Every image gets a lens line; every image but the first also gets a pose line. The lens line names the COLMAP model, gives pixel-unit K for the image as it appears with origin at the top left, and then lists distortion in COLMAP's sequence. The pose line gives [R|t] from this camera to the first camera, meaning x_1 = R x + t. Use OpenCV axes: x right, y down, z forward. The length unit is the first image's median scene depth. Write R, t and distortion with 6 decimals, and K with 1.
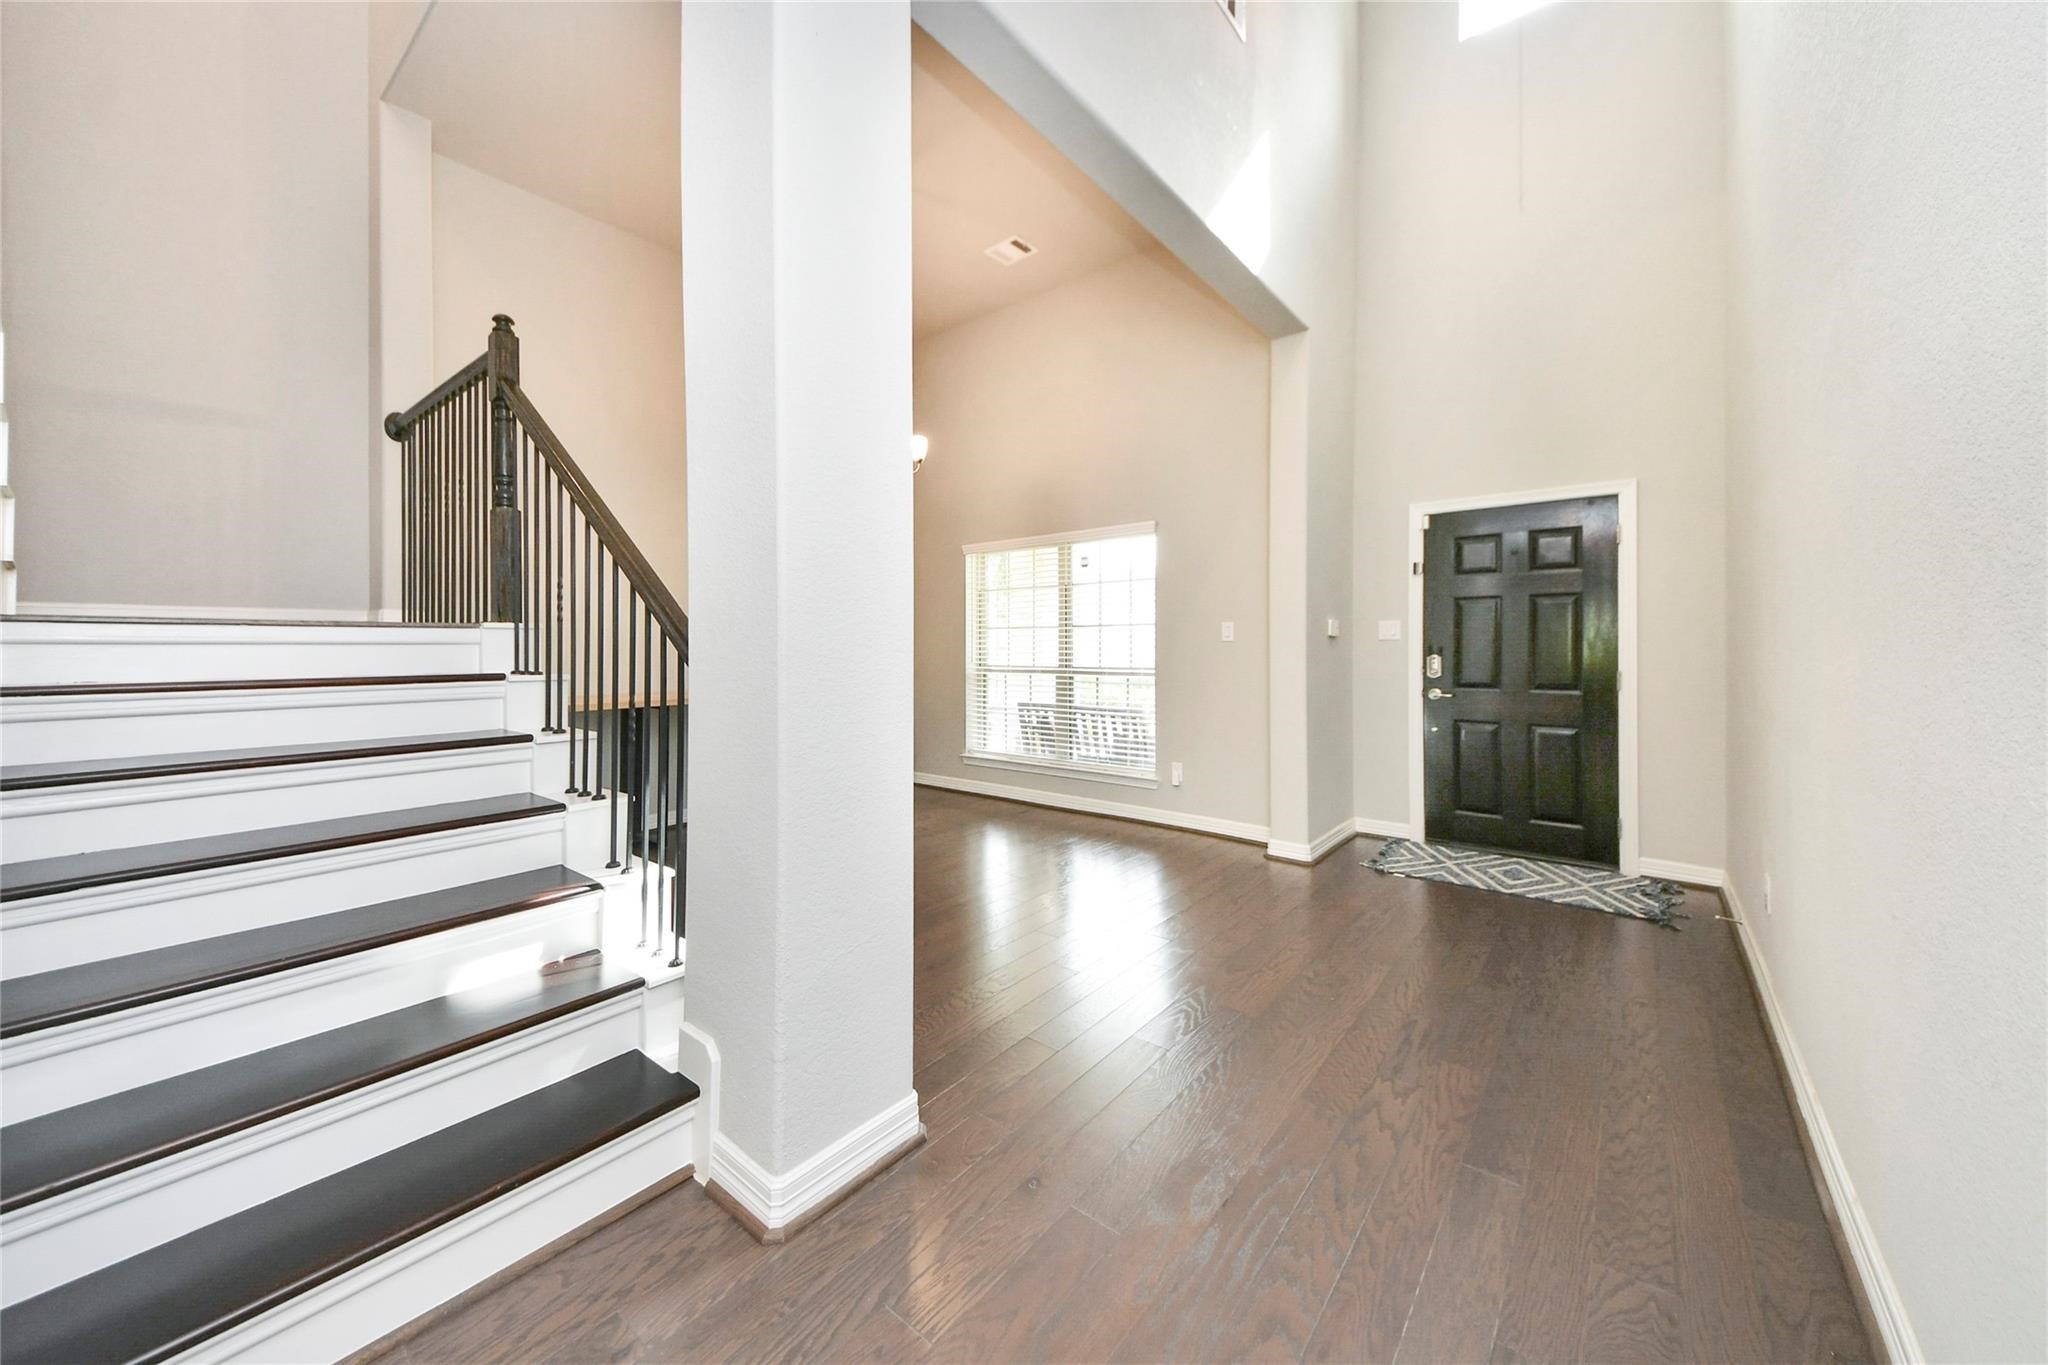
lens RADIAL K [[723.6, 0, 993.4], [0, 723.6, 661.8], [0, 0, 1]] dist [0.009788, -0.008271]
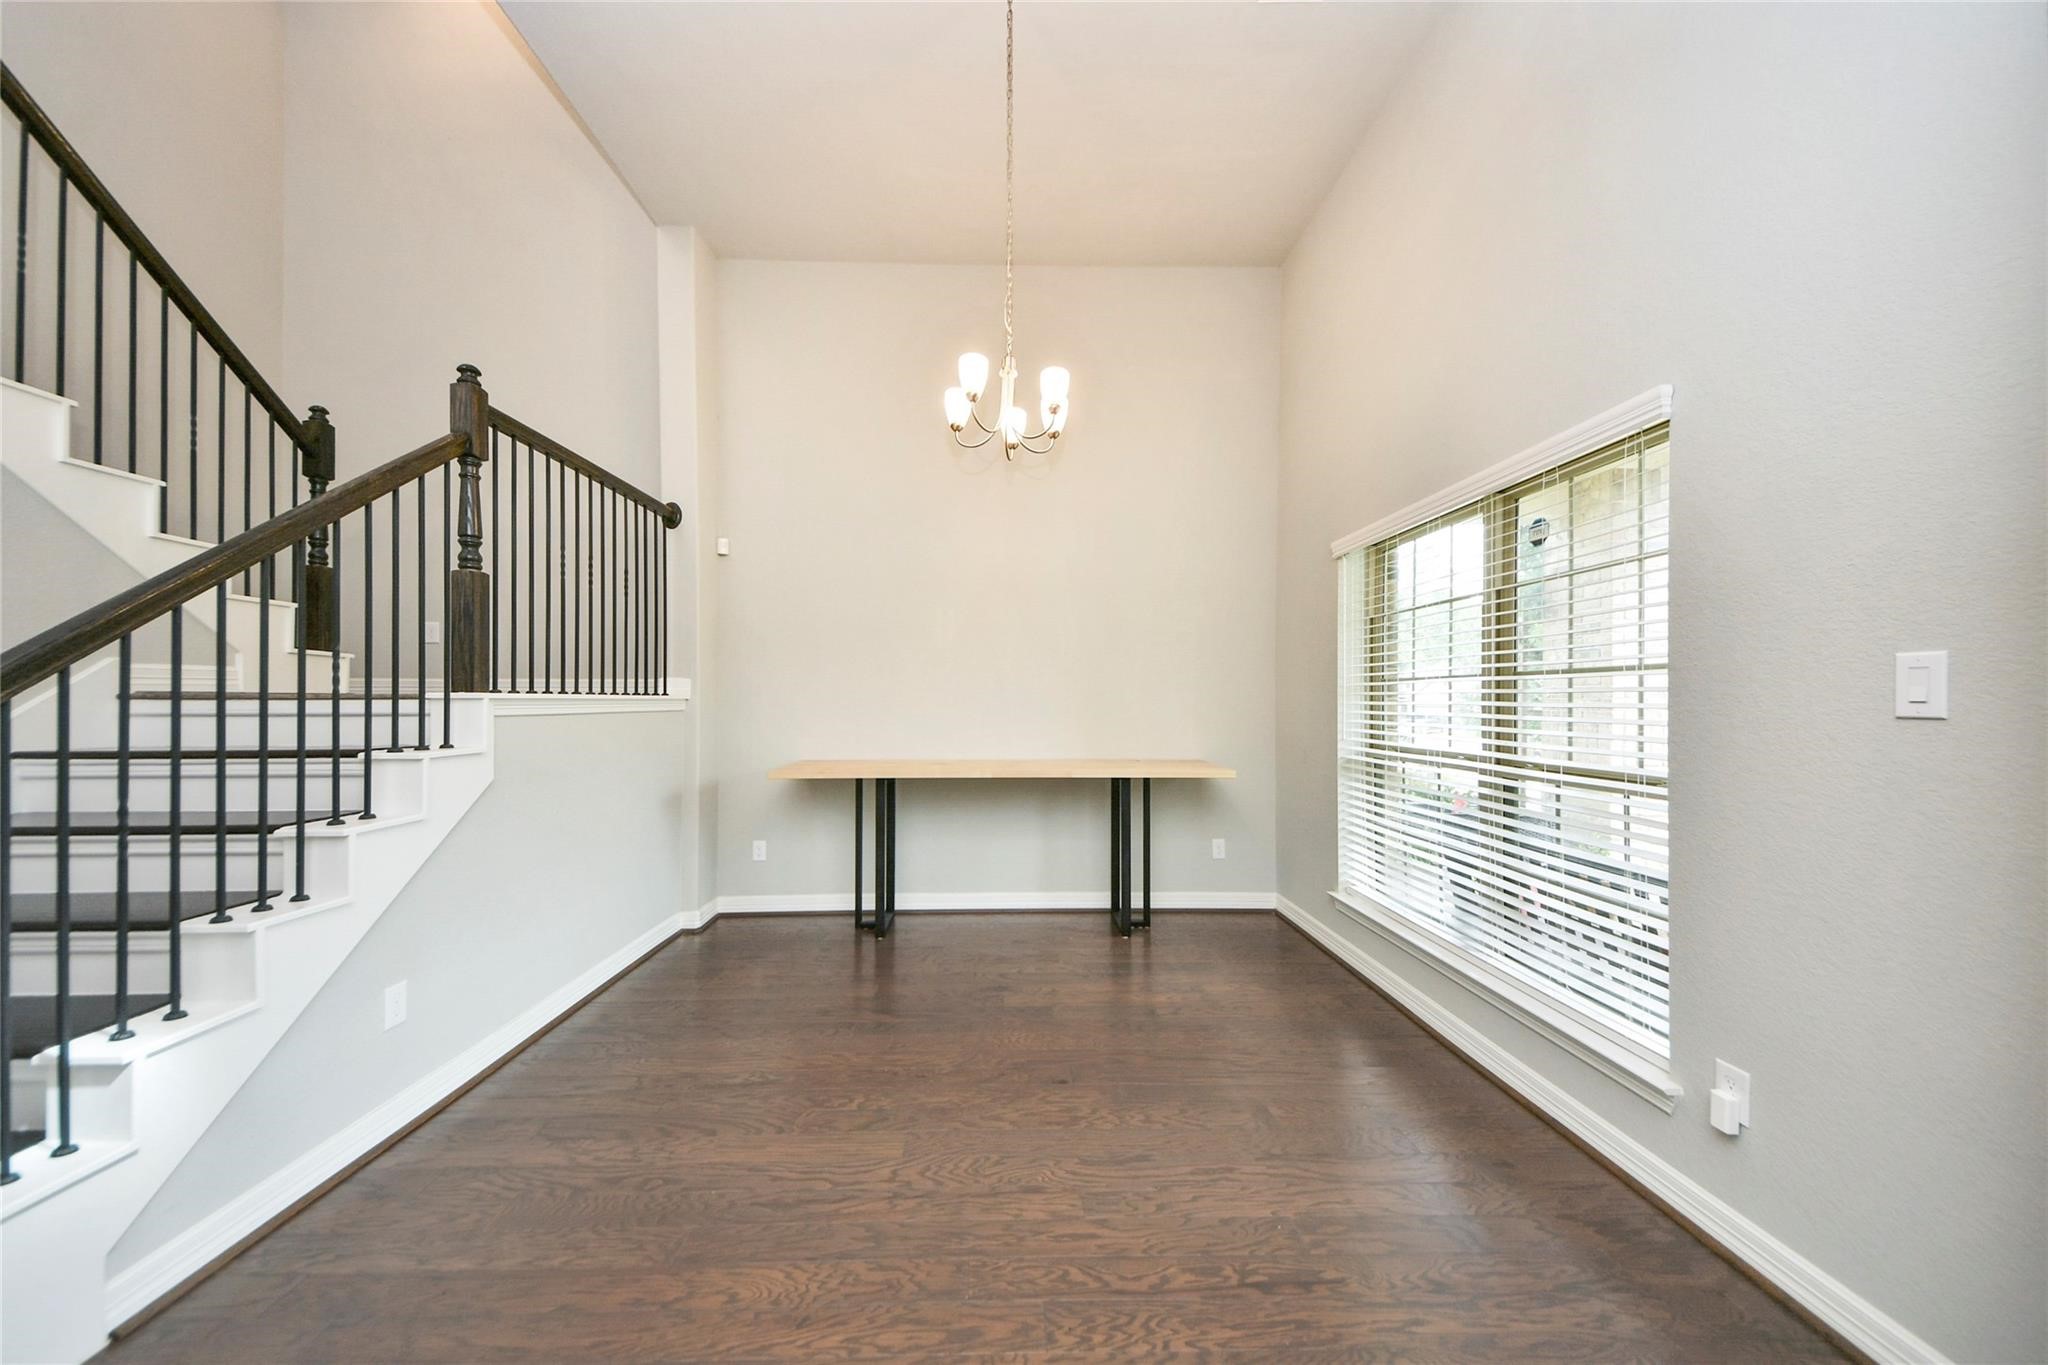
lens RADIAL K [[703.3, 0, 1015.9], [0, 703.3, 707.6], [0, 0, 1]] dist [0.000257, -0.000060]
pose [[0.664209, 0.017922, -0.747332, 0.316909], [-0.018348, 0.999802, 0.007669, -0.034259], [0.747322, 0.008618, 0.664406, 0.610394]]
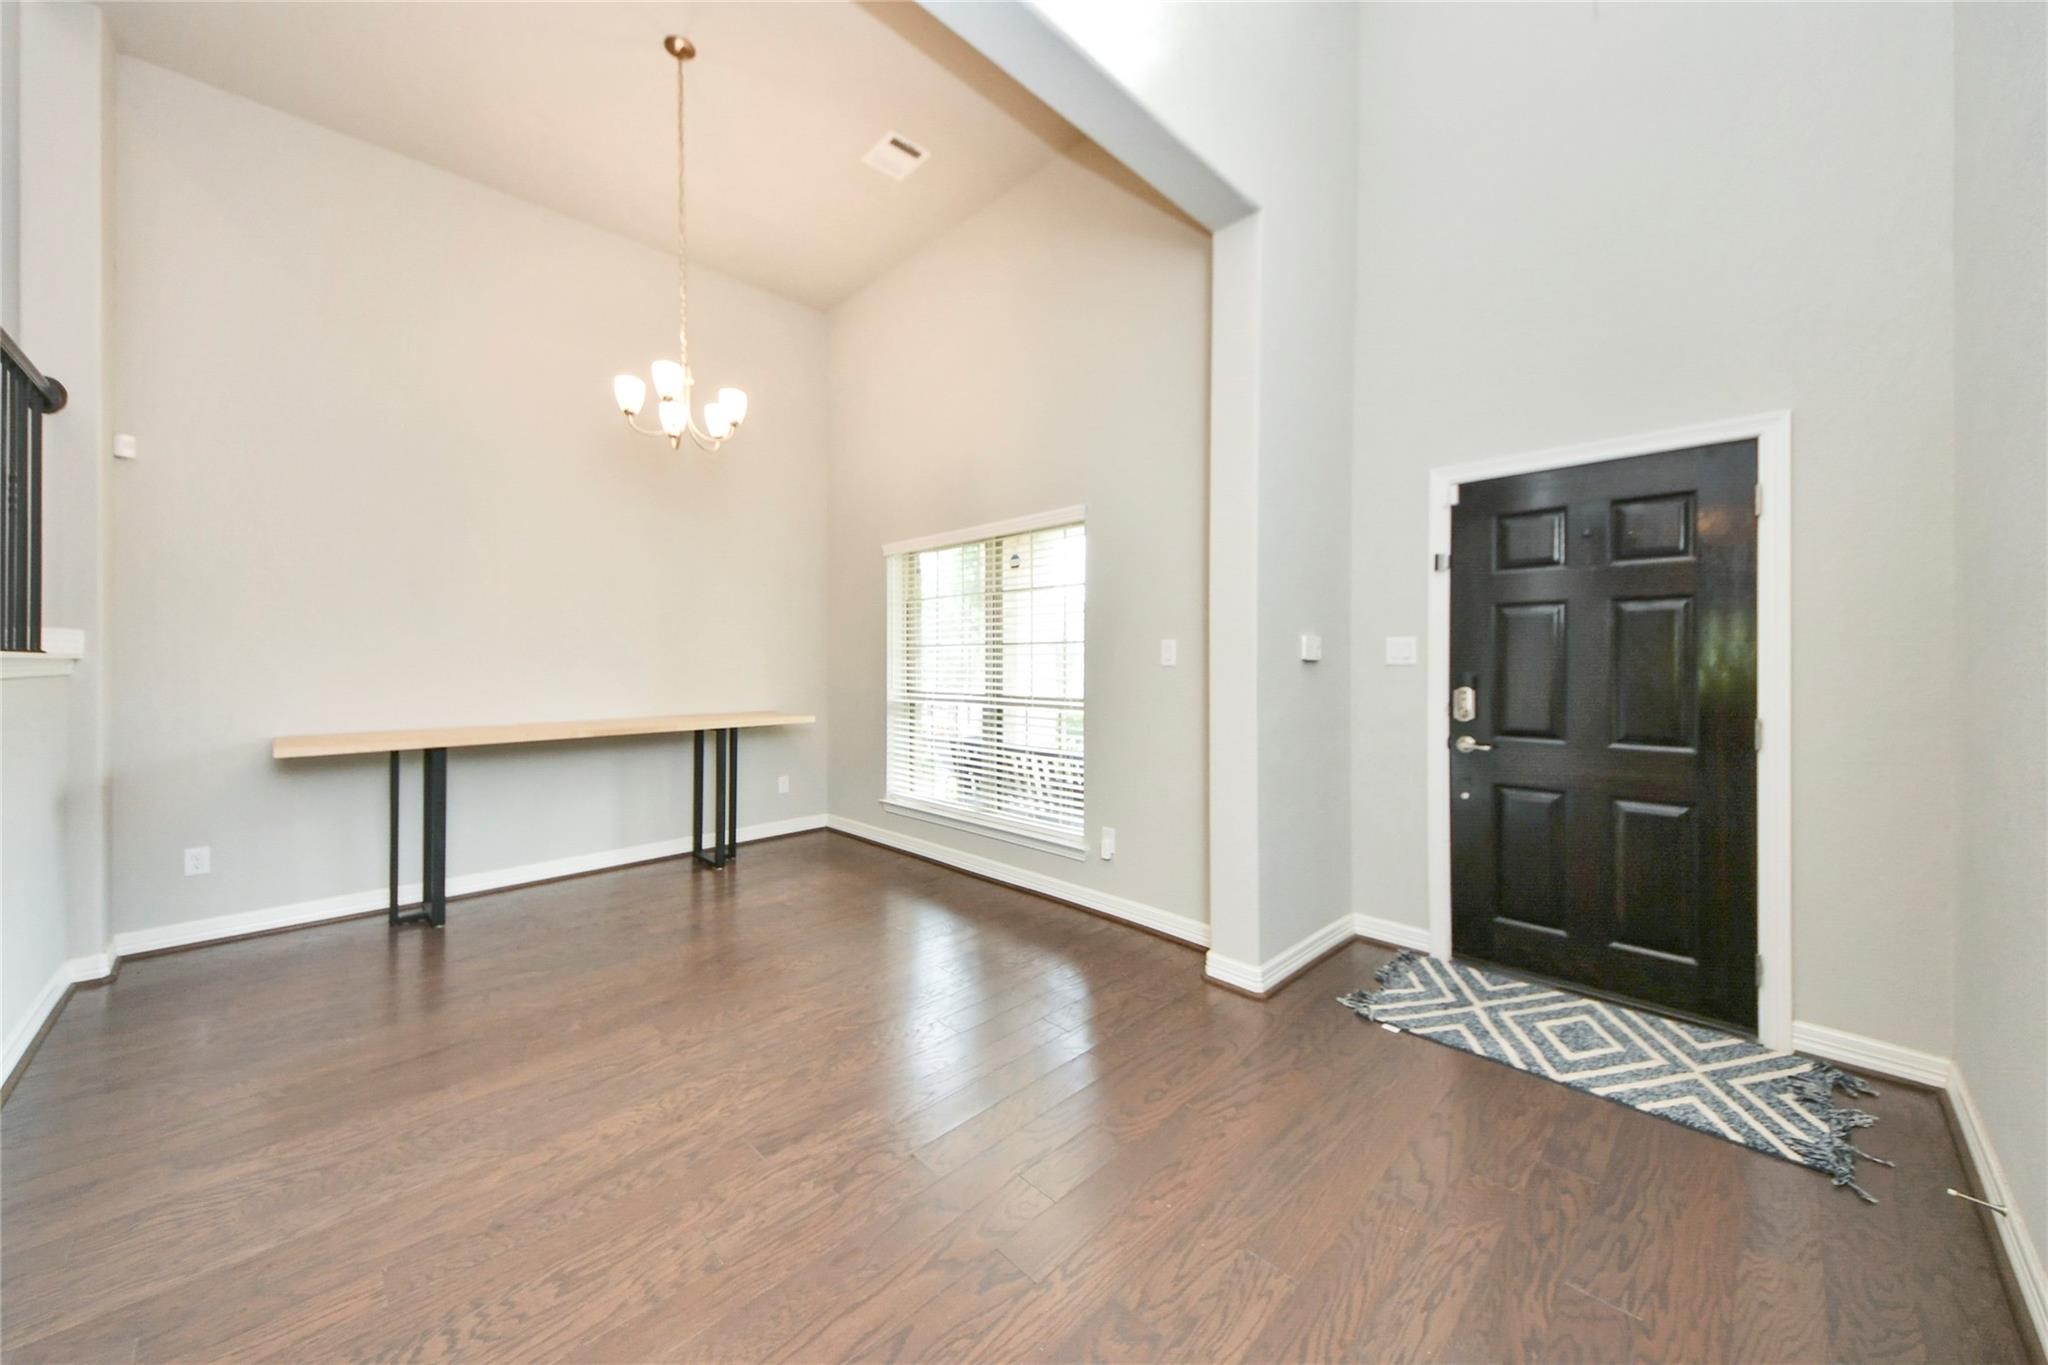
lens RADIAL K [[739.2, 0, 991.7], [0, 739.2, 673.7], [0, 0, 1]] dist [0.001488, -0.003298]
pose [[0.995398, 0.006131, -0.095630, 0.234832], [-0.006844, 0.999951, -0.007133, -0.014781], [0.095582, 0.007755, 0.995391, 0.268872]]
